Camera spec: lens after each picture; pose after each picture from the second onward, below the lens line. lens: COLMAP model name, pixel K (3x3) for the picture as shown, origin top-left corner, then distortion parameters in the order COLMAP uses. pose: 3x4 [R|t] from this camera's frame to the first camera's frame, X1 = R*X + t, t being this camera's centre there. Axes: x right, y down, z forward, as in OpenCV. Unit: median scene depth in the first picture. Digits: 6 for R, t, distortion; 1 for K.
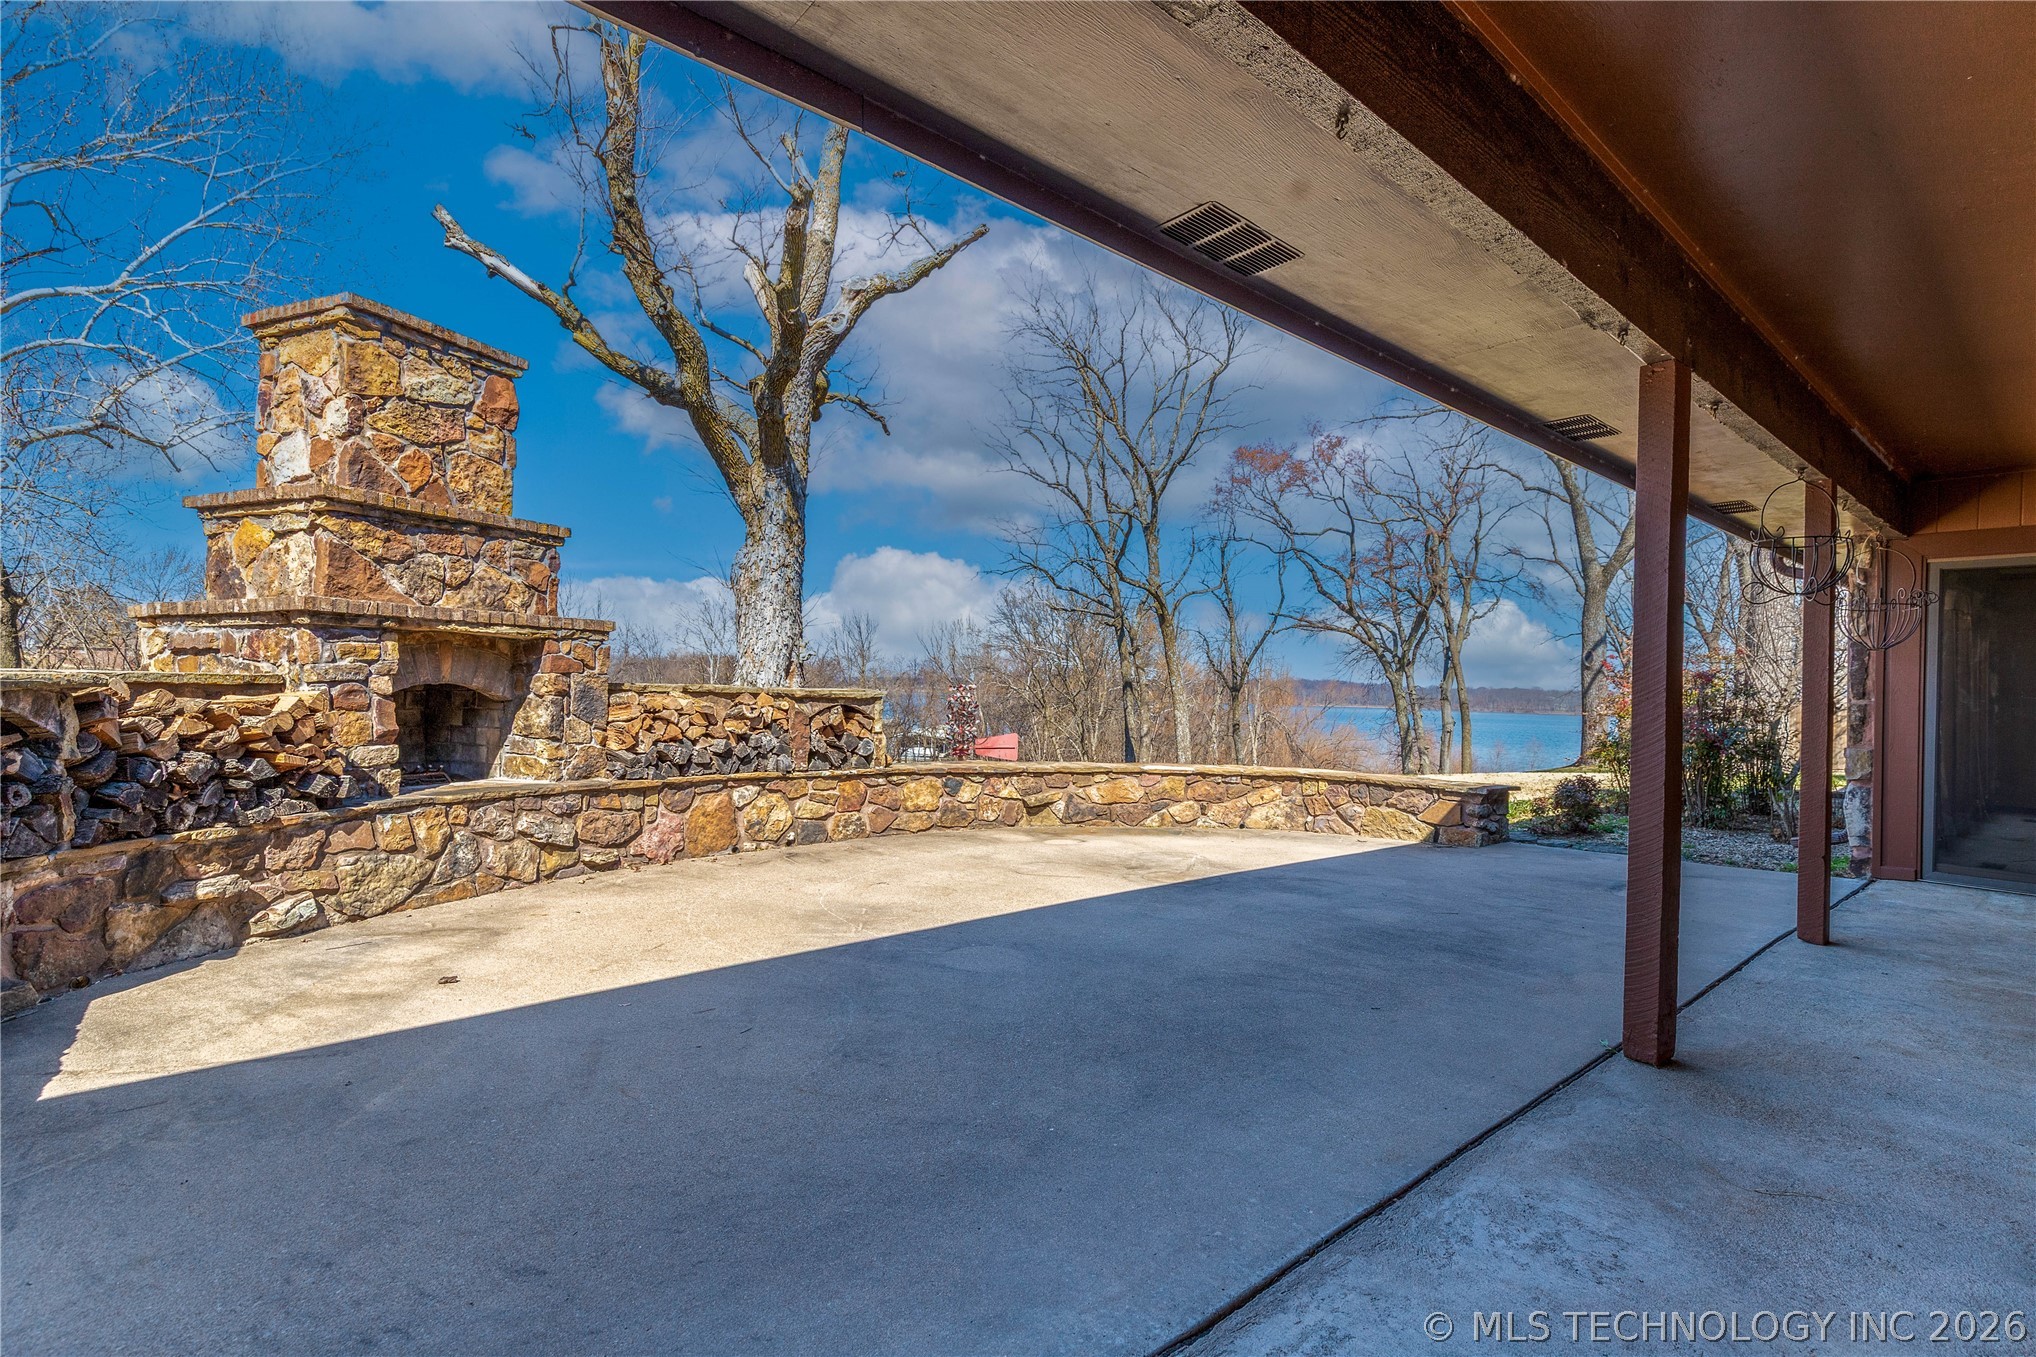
lens RADIAL K [[934.3, 0, 1018.0], [0, 934.3, 678.5], [0, 0, 1]] dist [-0.001426, -0.000352]
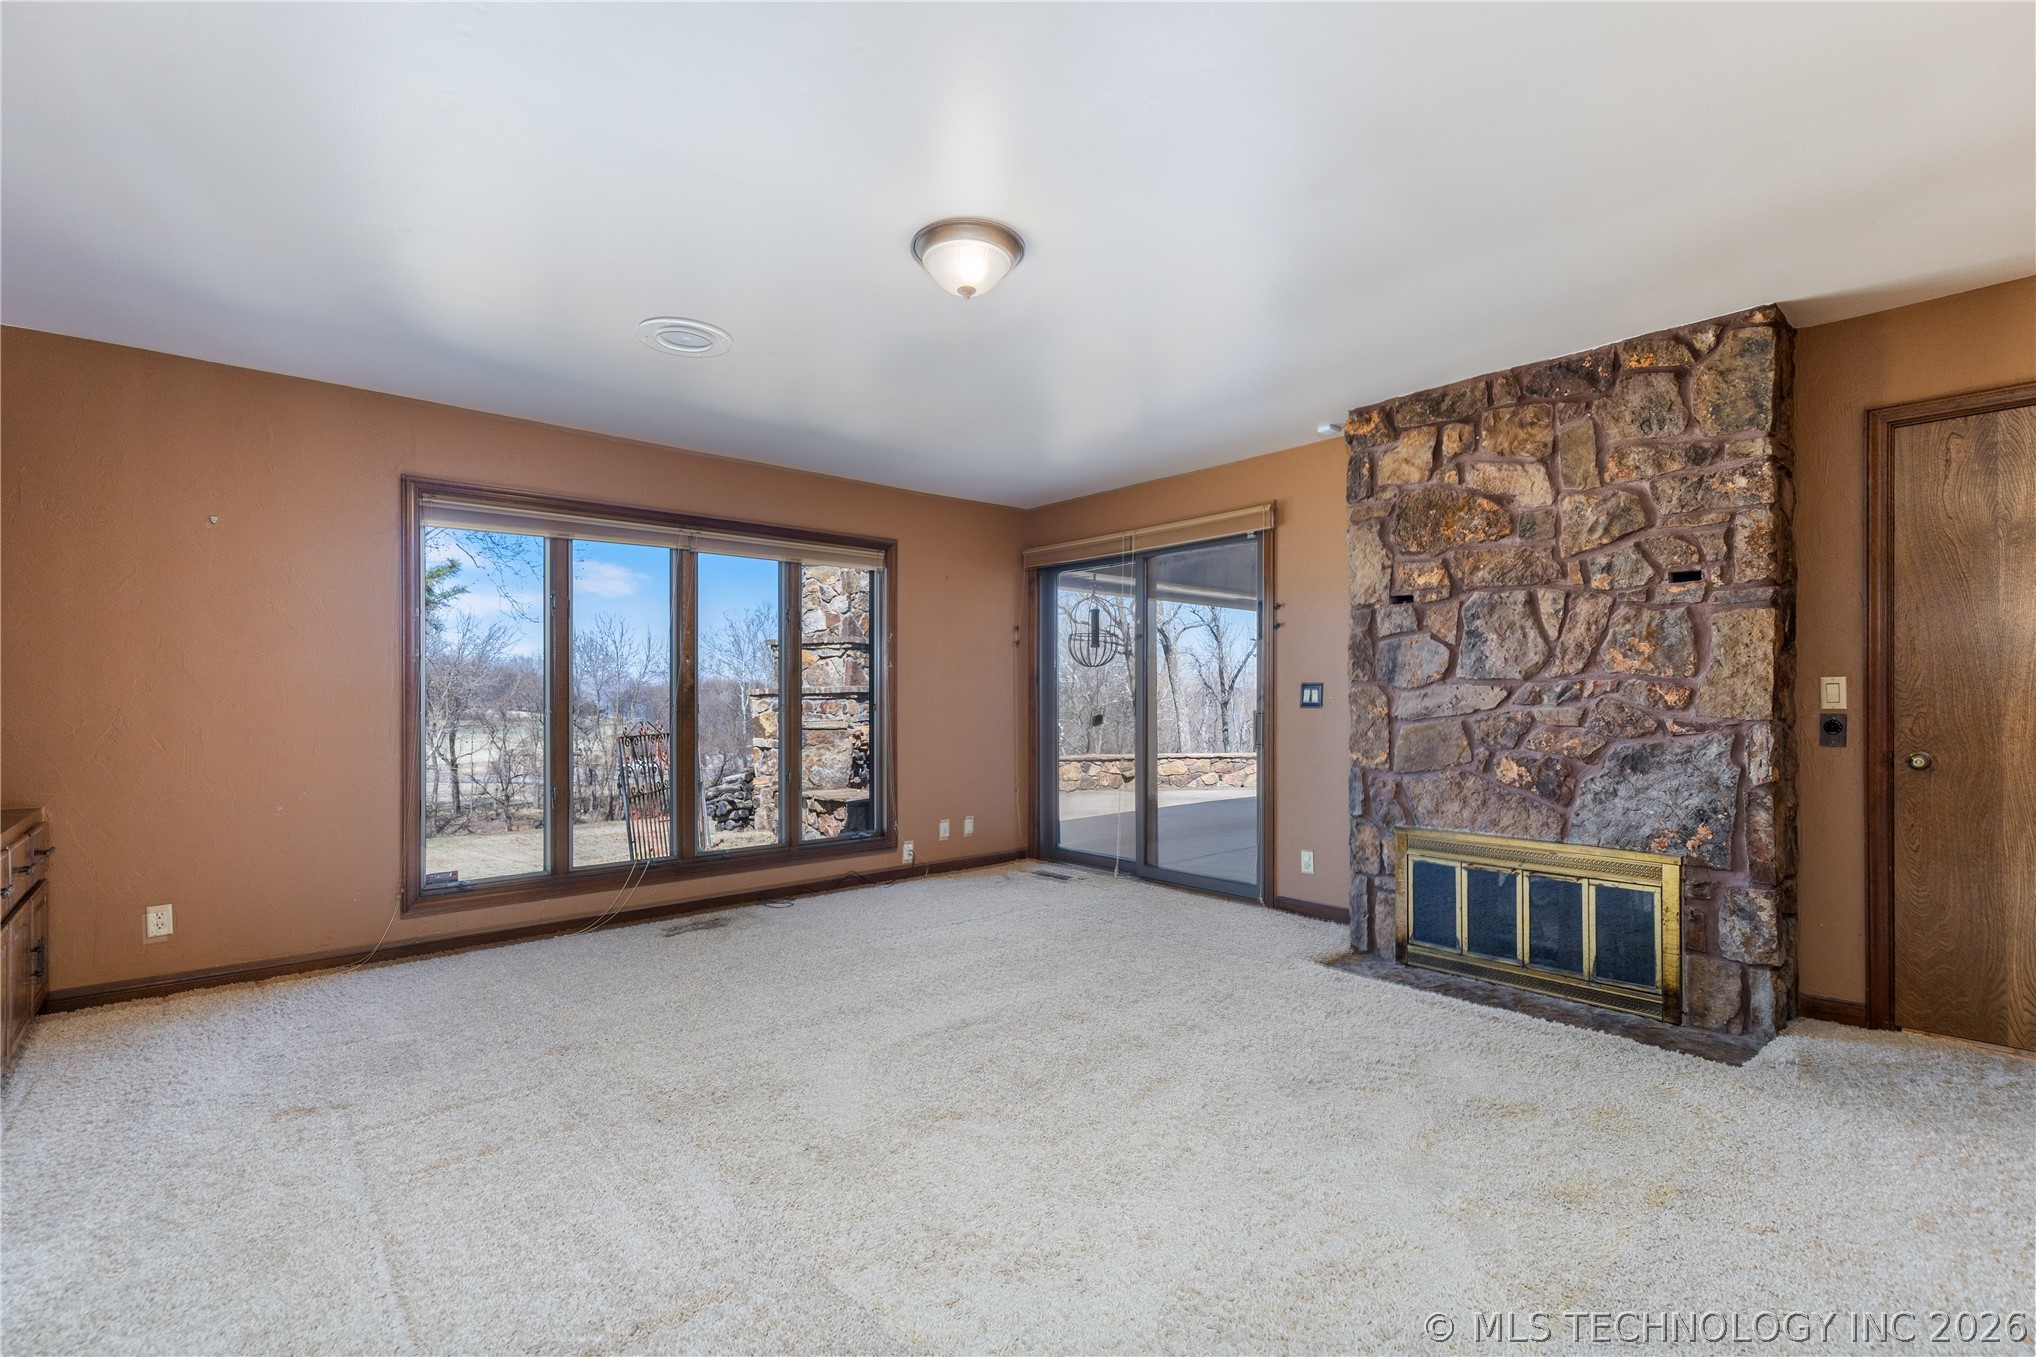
lens RADIAL K [[926.0, 0, 1017.3], [0, 926.0, 694.4], [0, 0, 1]] dist [-0.001236, -0.000475]
pose [[0.999416, -0.030325, 0.015760, -0.317120], [0.030303, 0.999539, 0.001617, -0.048315], [-0.015801, -0.001139, 0.999875, -1.134996]]
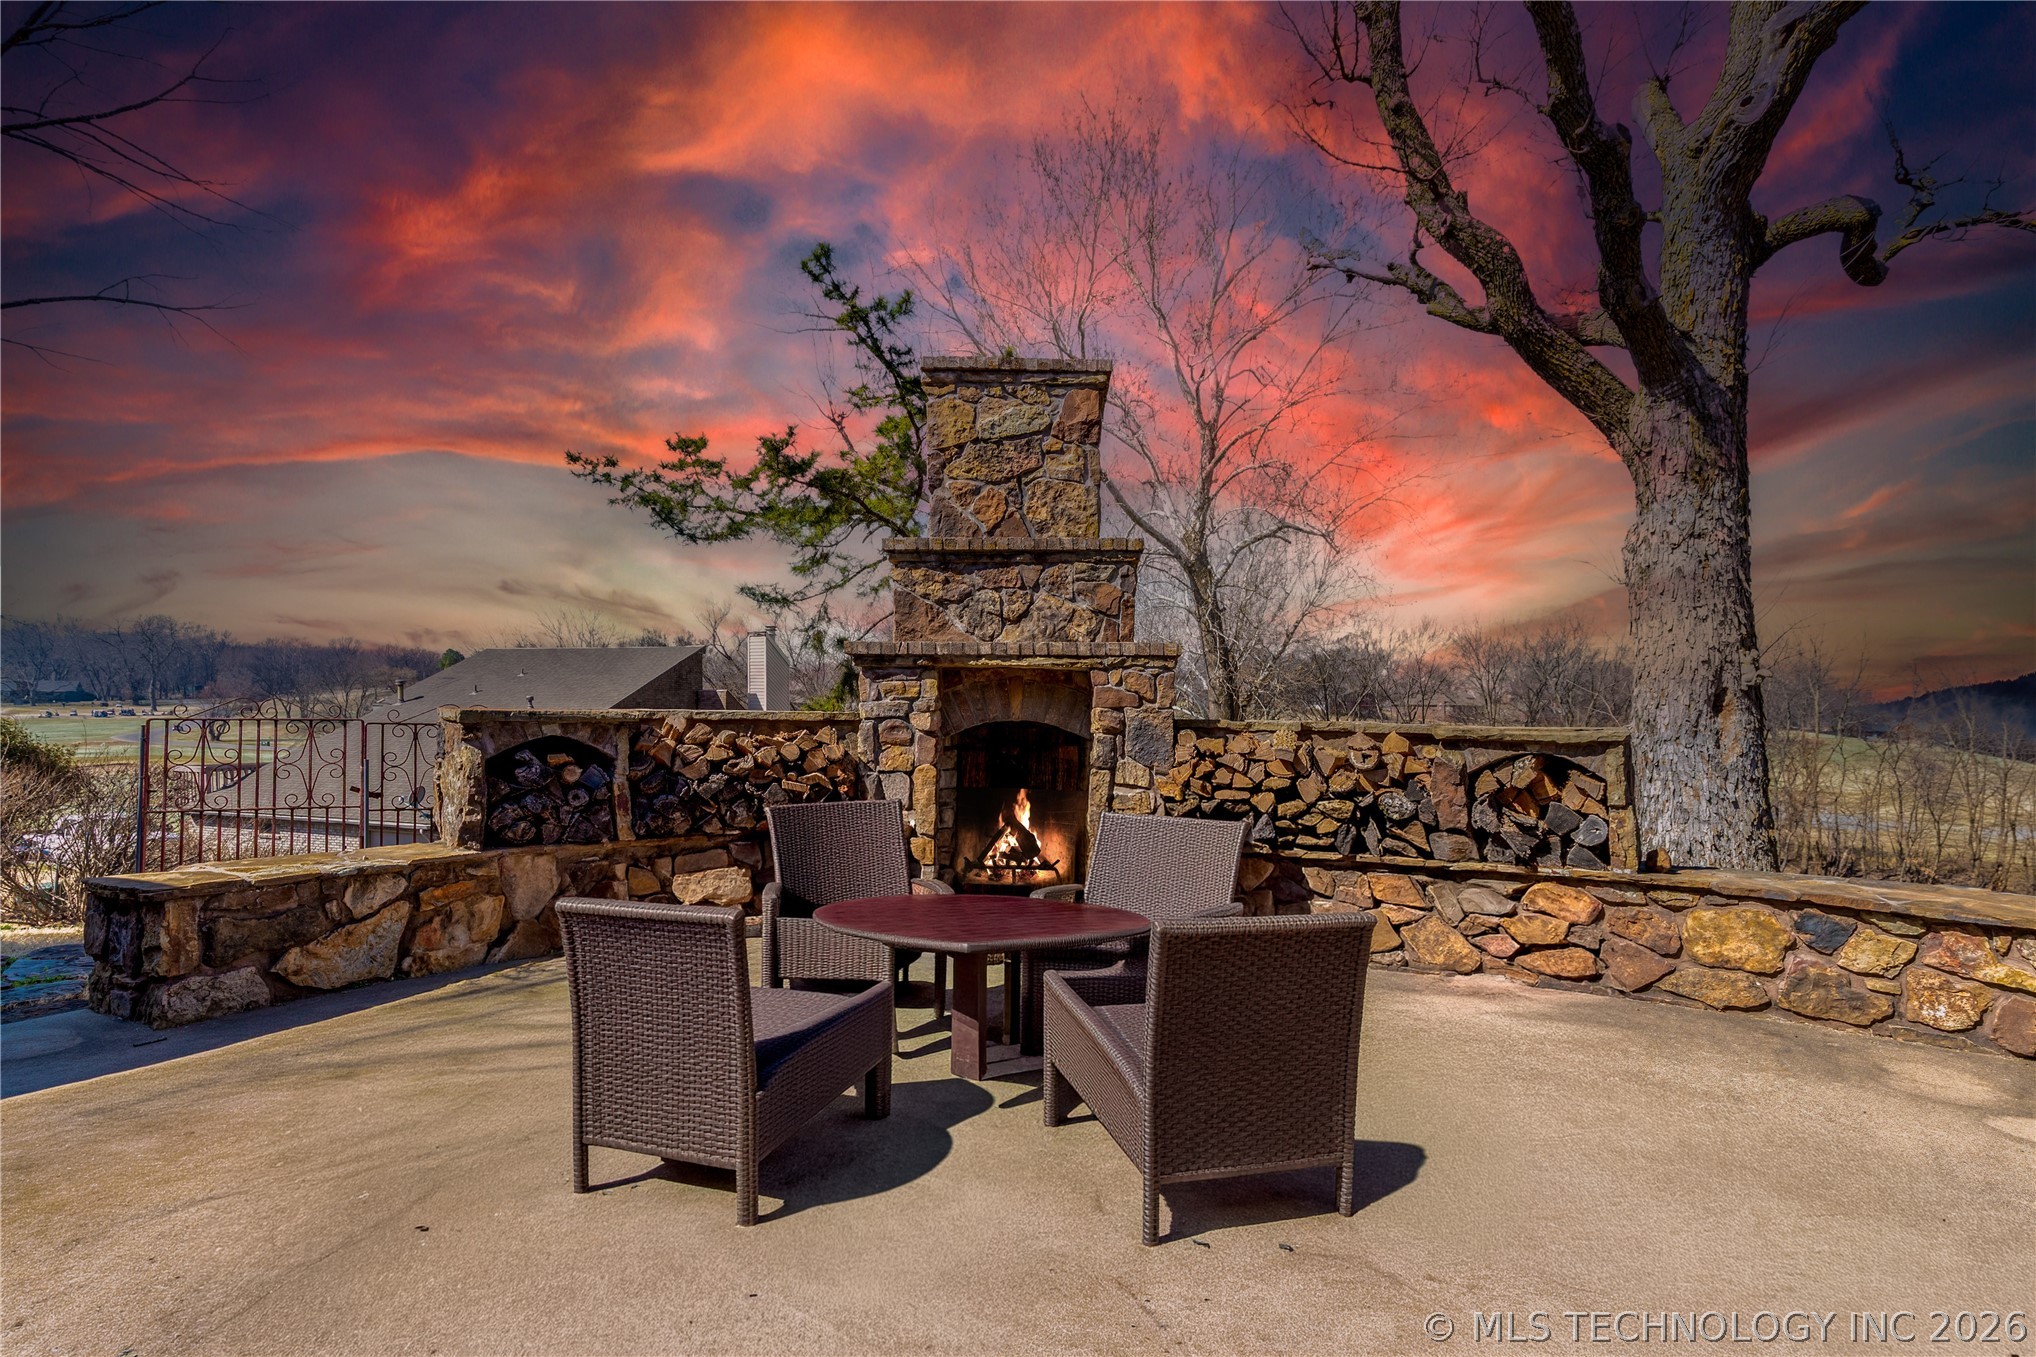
lens RADIAL K [[956.0, 0, 1016.3], [0, 956.0, 717.5], [0, 0, 1]] dist [0.003642, -0.000080]
pose [[0.390637, -0.014039, -0.920438, 0.301412], [0.004356, 0.999901, -0.013402, 0.015320], [0.920535, 0.001226, 0.390659, 0.601119]]
